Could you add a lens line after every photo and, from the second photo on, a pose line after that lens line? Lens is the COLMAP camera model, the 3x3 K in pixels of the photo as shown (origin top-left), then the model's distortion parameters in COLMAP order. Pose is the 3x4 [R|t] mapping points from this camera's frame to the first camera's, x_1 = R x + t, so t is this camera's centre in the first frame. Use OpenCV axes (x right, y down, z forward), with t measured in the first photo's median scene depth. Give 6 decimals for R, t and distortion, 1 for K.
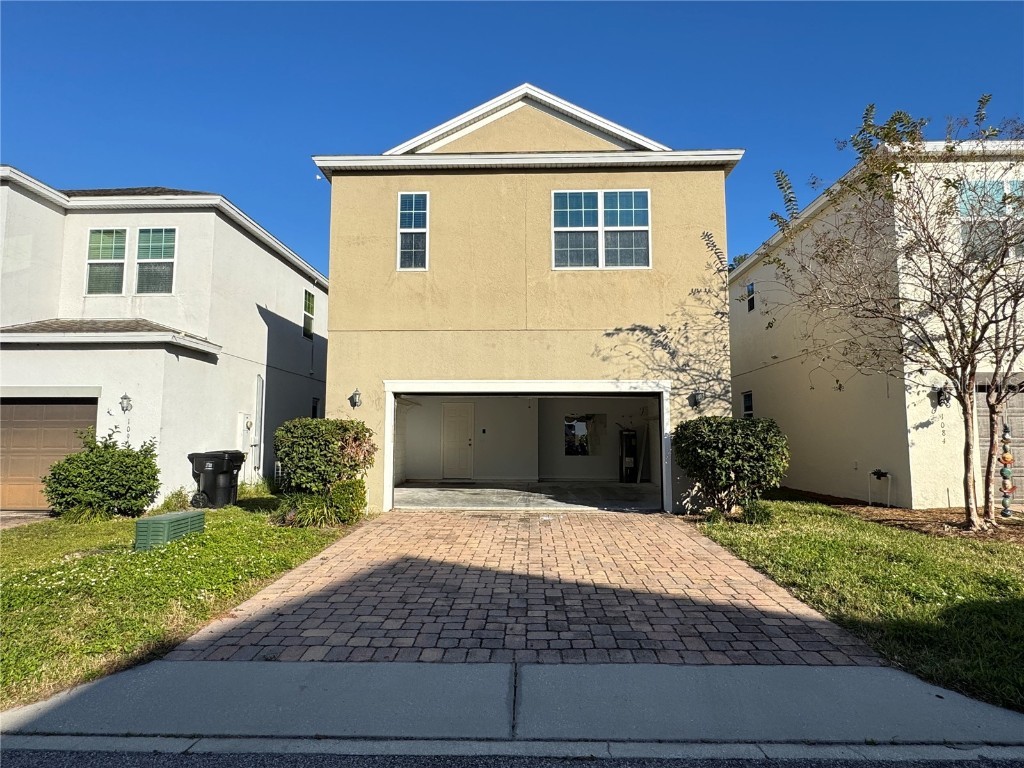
lens RADIAL K [[595.2, 0, 513.1], [0, 595.2, 384.5], [0, 0, 1]] dist [-0.000048, -0.000001]
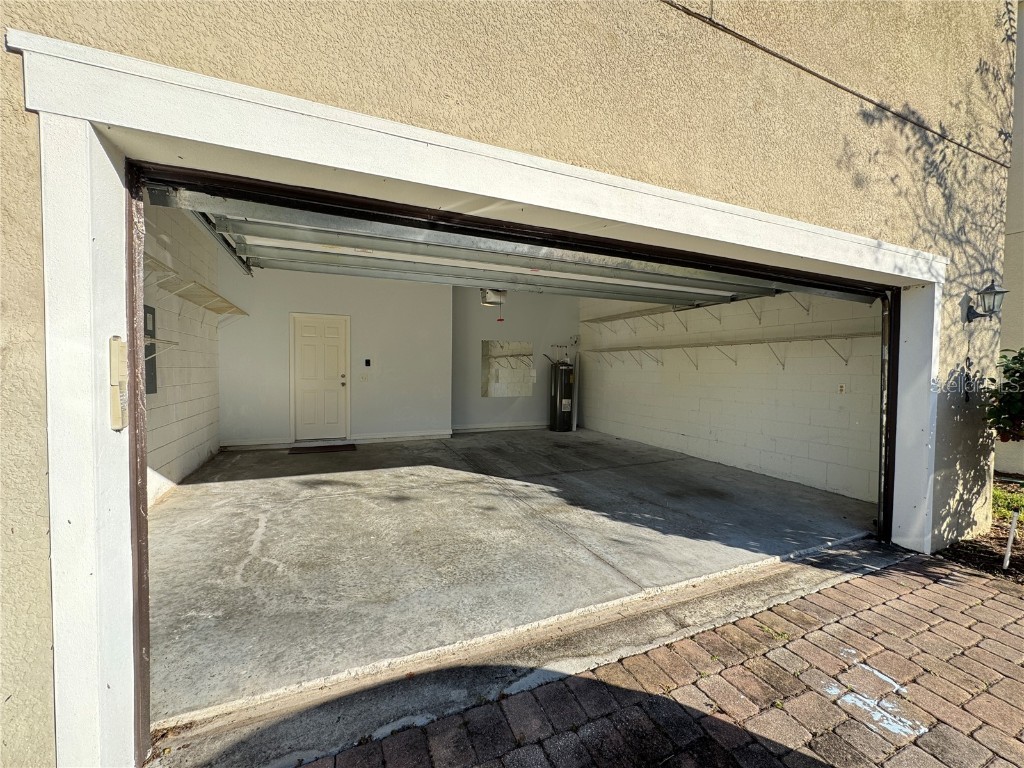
lens RADIAL K [[408.8, 0, 508.5], [0, 408.8, 382.9], [0, 0, 1]] dist [-0.002212, 0.000235]
pose [[0.905047, -0.007092, 0.425252, -0.150860], [-0.050032, 0.991143, 0.123011, 0.060670], [-0.422358, -0.132607, 0.896677, 0.846364]]
